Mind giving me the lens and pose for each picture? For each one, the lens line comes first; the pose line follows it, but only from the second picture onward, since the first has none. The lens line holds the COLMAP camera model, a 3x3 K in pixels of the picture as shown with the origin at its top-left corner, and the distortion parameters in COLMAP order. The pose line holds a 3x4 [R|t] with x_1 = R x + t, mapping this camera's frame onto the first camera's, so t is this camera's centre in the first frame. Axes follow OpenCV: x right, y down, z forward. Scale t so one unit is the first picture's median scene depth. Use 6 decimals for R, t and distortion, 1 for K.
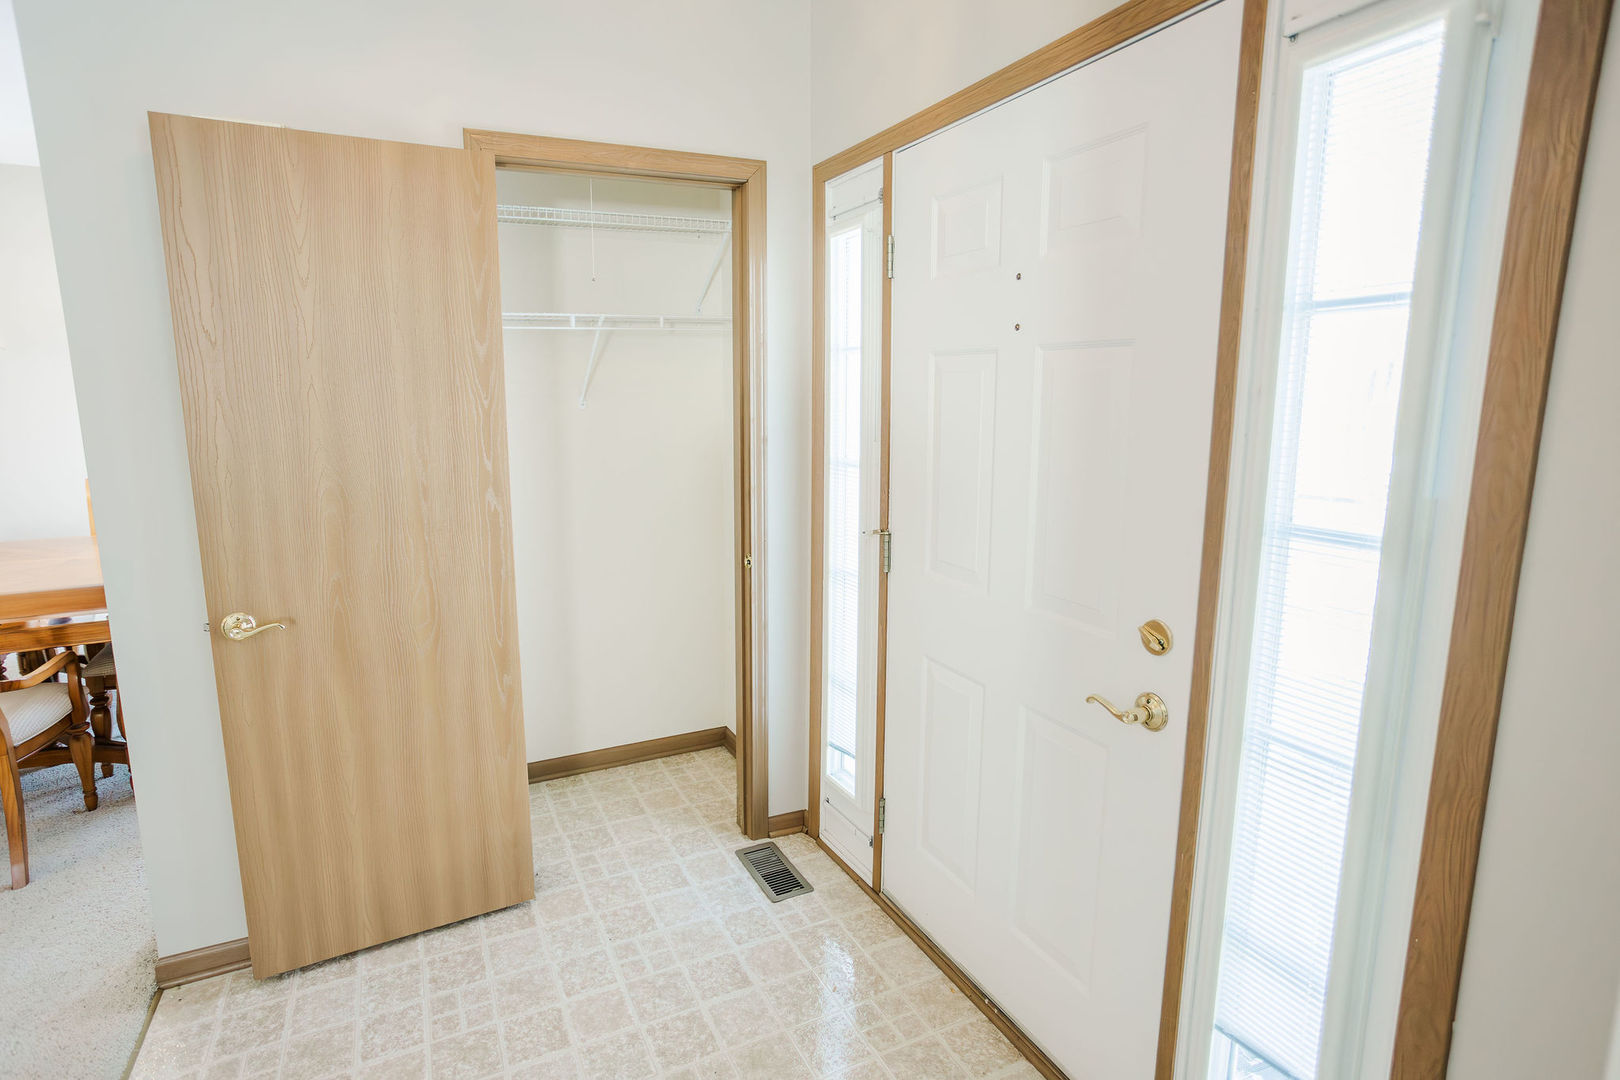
lens RADIAL K [[854.2, 0, 810.0], [0, 854.2, 540.0], [0, 0, 1]] dist [-0.061971, -0.000084]
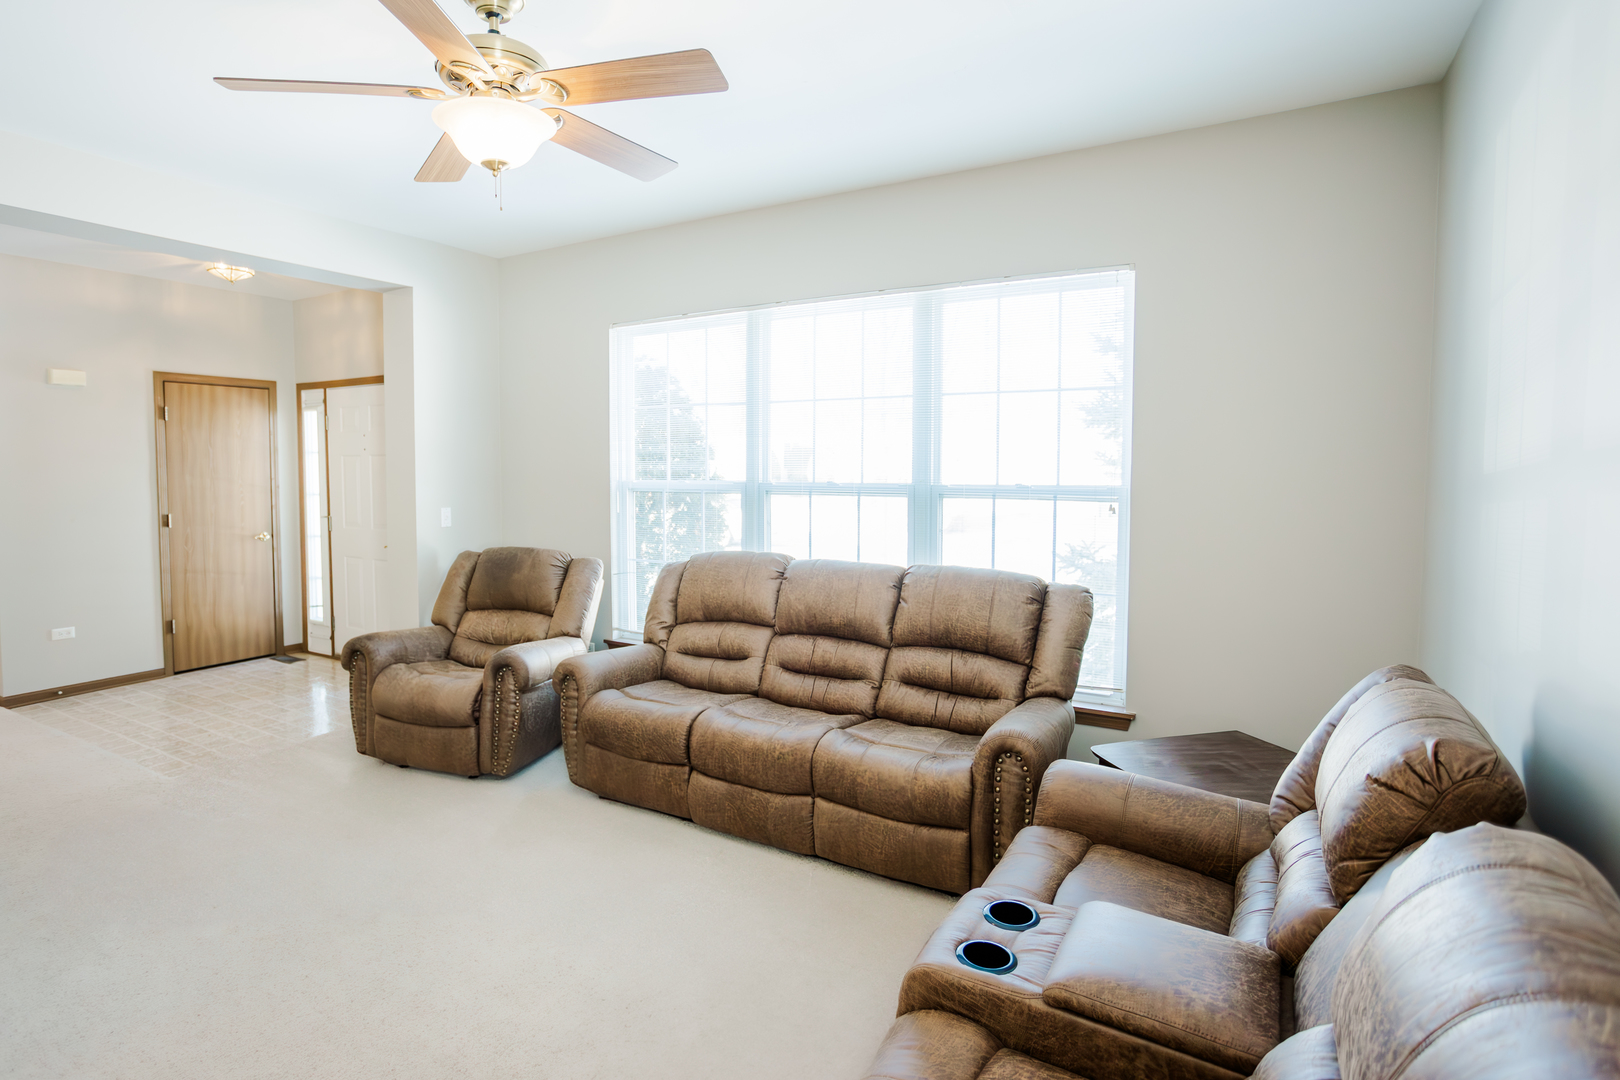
lens RADIAL K [[854.2, 0, 810.0], [0, 854.2, 540.0], [0, 0, 1]] dist [-0.061971, -0.000084]
pose [[0.844065, -0.033448, 0.535196, -0.050728], [0.083154, 0.994144, -0.069013, 0.370252], [-0.529754, 0.102755, 0.841904, -2.048290]]
